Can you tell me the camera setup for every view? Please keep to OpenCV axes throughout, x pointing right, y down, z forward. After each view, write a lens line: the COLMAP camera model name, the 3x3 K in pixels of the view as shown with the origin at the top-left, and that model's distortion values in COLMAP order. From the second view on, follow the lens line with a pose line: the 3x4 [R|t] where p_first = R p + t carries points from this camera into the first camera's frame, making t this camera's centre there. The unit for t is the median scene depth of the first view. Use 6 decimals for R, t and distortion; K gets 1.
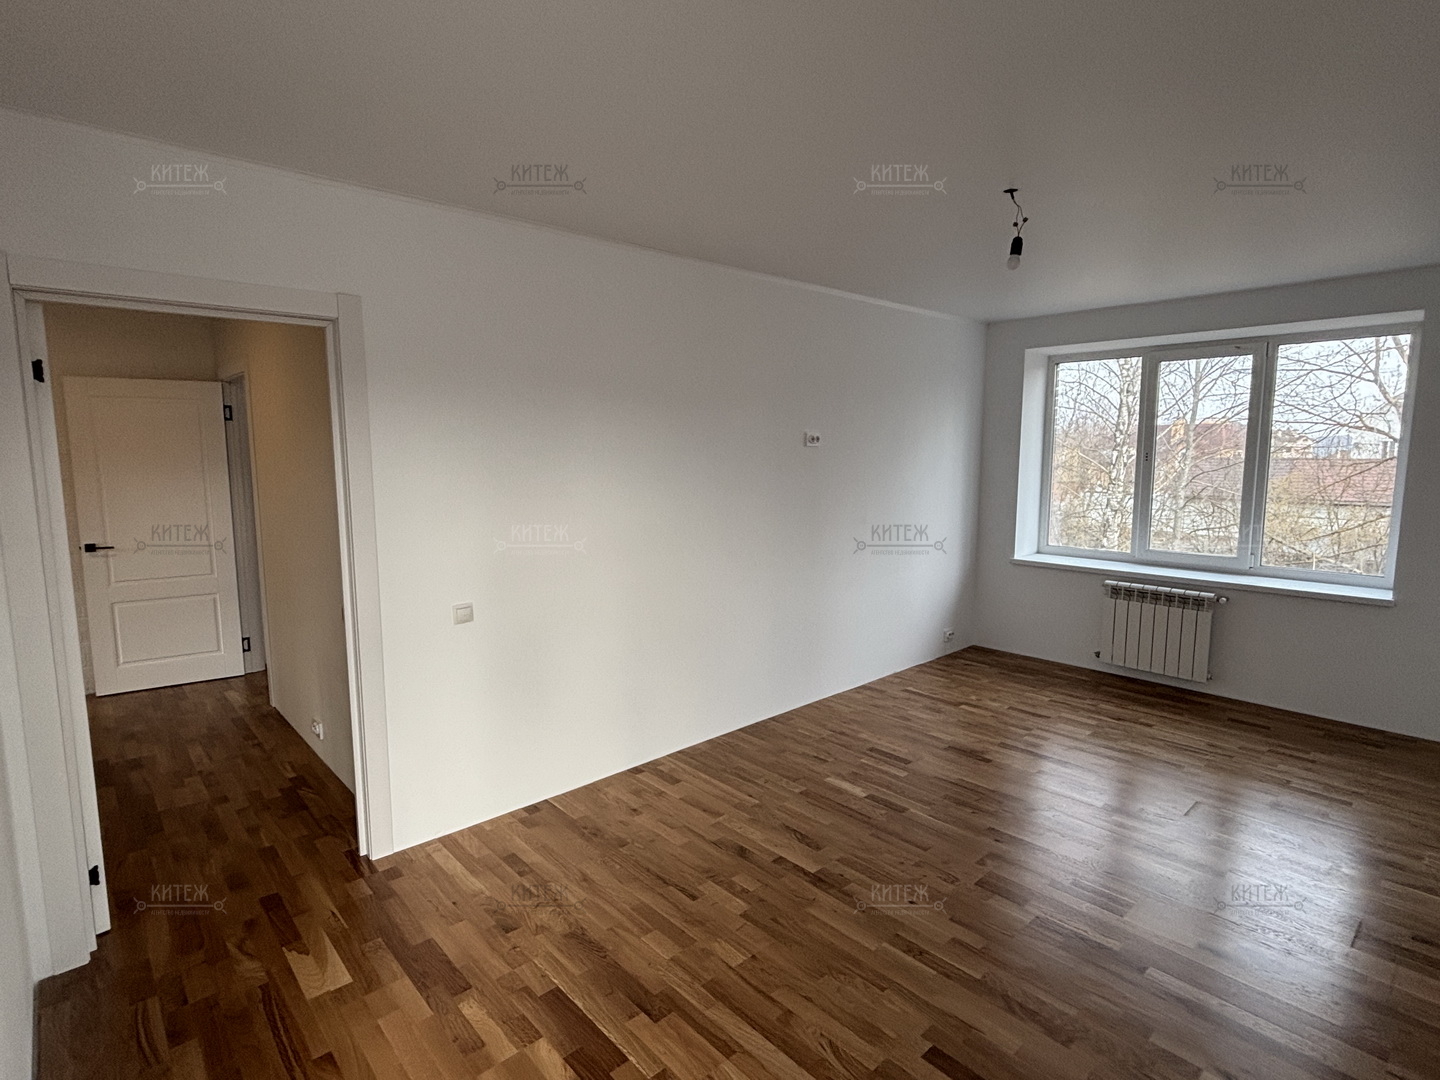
lens RADIAL K [[737.8, 0, 723.5], [0, 737.8, 544.8], [0, 0, 1]] dist [-0.002119, 0.005369]
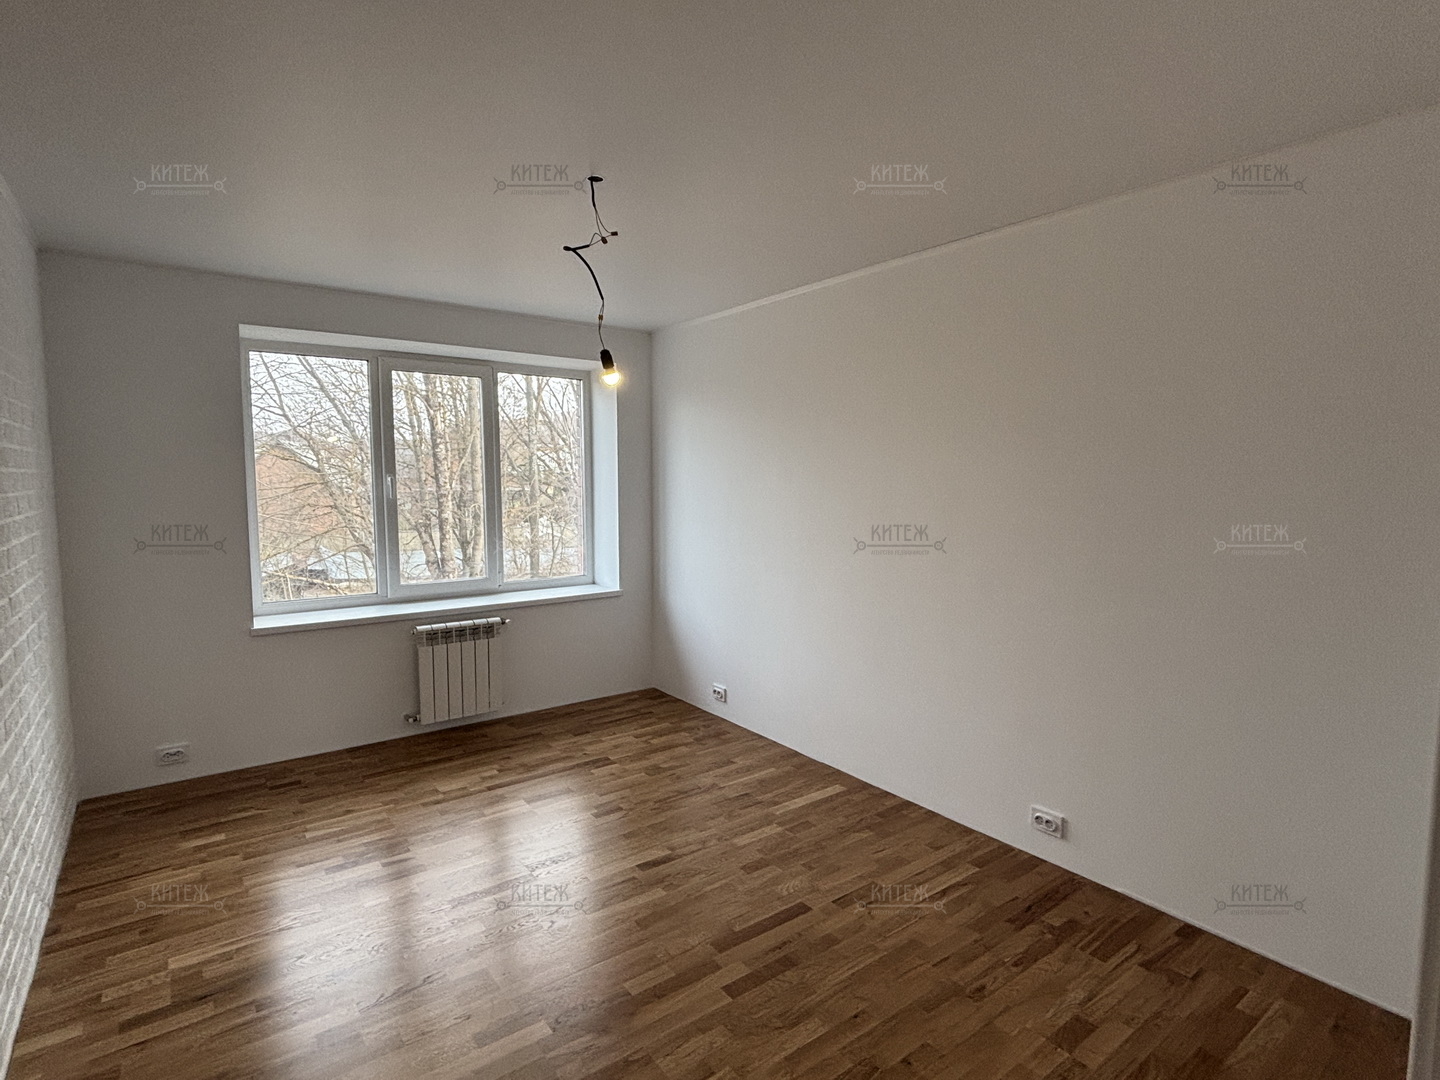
lens RADIAL K [[737.8, 0, 712.7], [0, 737.8, 539.4], [0, 0, 1]] dist [-0.002119, 0.005369]
pose [[0.097912, -0.079677, 0.992000, -0.261855], [0.123035, 0.990112, 0.067382, -0.063570], [-0.987560, 0.115454, 0.106747, 0.568027]]
